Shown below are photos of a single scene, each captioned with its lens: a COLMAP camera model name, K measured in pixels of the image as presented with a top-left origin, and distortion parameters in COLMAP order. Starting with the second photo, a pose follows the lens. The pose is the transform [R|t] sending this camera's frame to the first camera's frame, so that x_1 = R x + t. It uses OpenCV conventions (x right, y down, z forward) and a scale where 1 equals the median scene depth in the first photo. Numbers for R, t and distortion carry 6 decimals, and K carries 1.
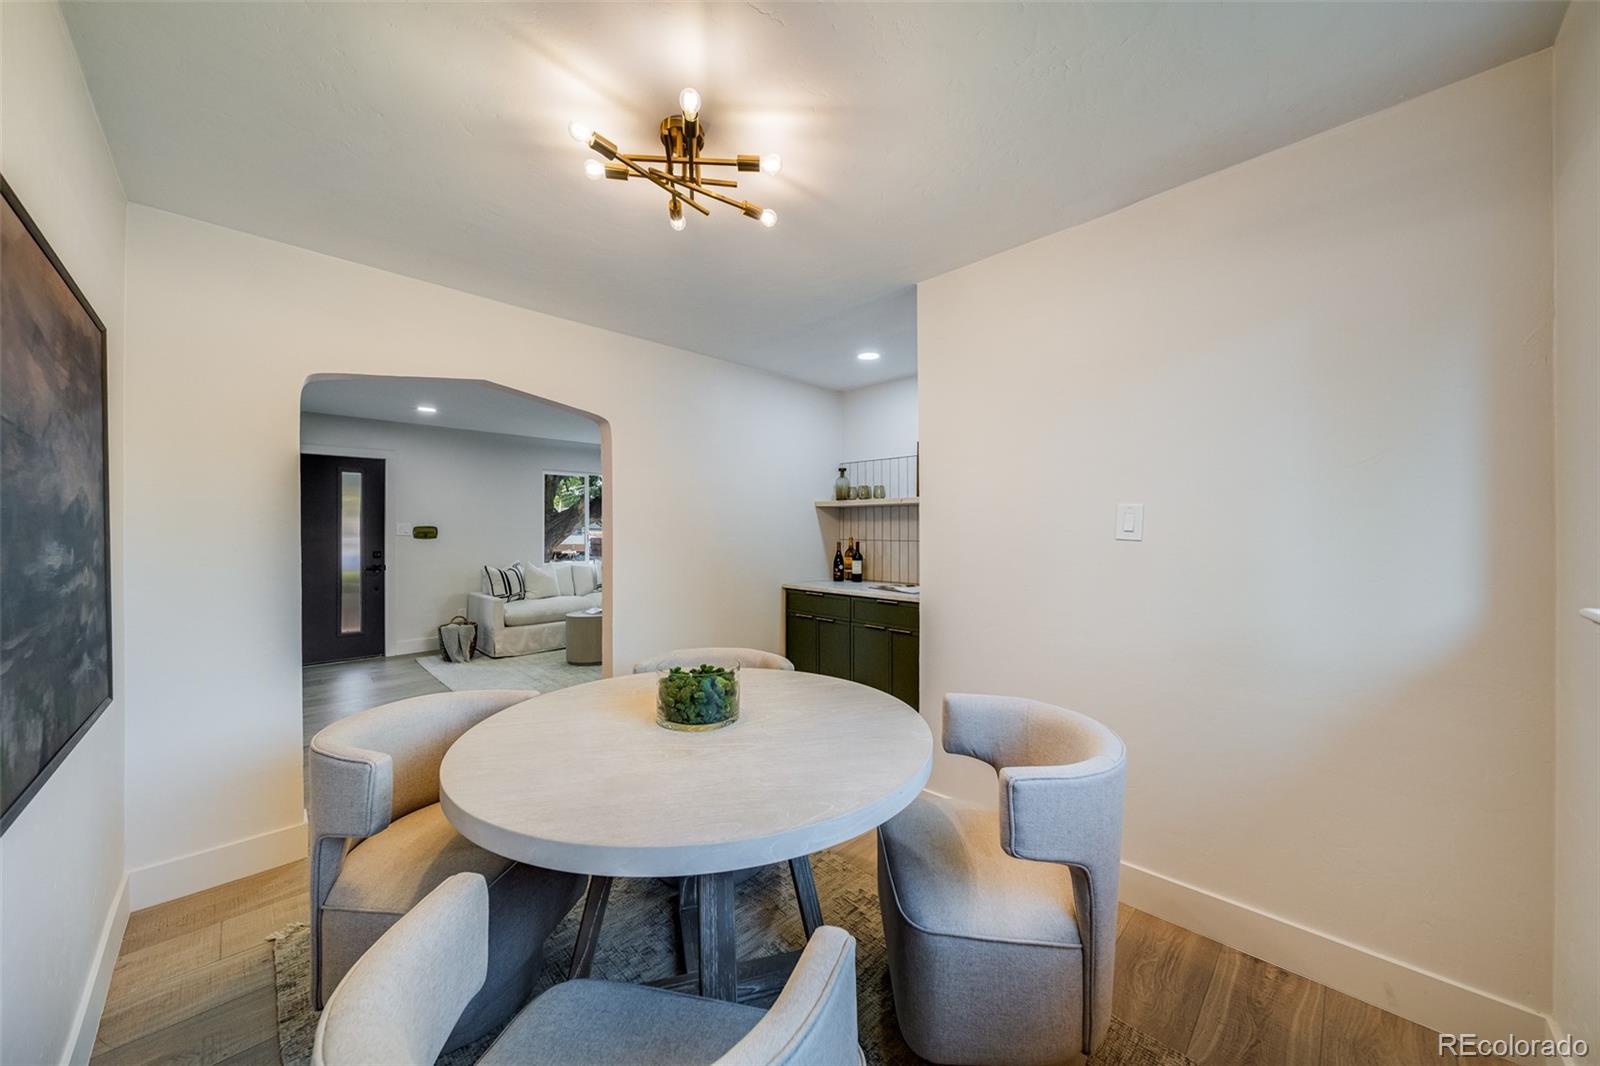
lens RADIAL K [[561.8, 0, 805.6], [0, 561.8, 526.0], [0, 0, 1]] dist [-0.000323, -0.000195]
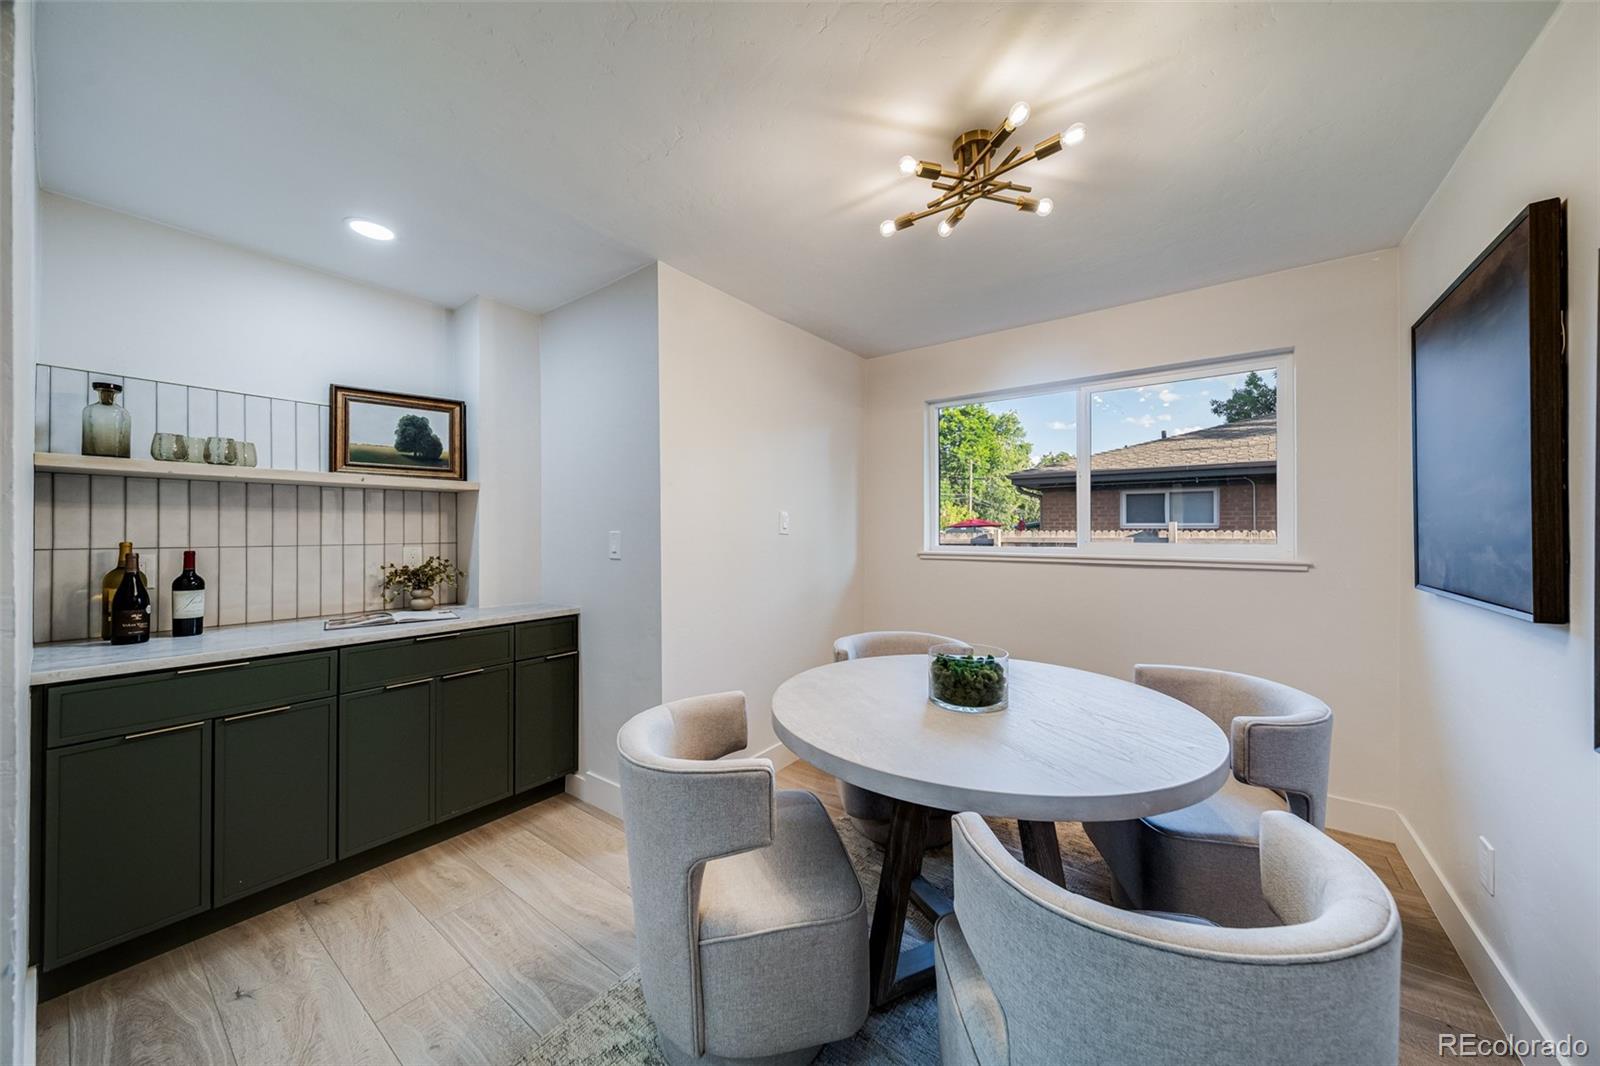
lens RADIAL K [[561.8, 0, 805.6], [0, 561.8, 526.0], [0, 0, 1]] dist [-0.000323, -0.000195]
pose [[-0.160937, 0.008751, 0.986926, -0.469554], [-0.006806, 0.999927, -0.009976, 0.008207], [-0.986941, -0.008322, -0.160866, 0.556648]]
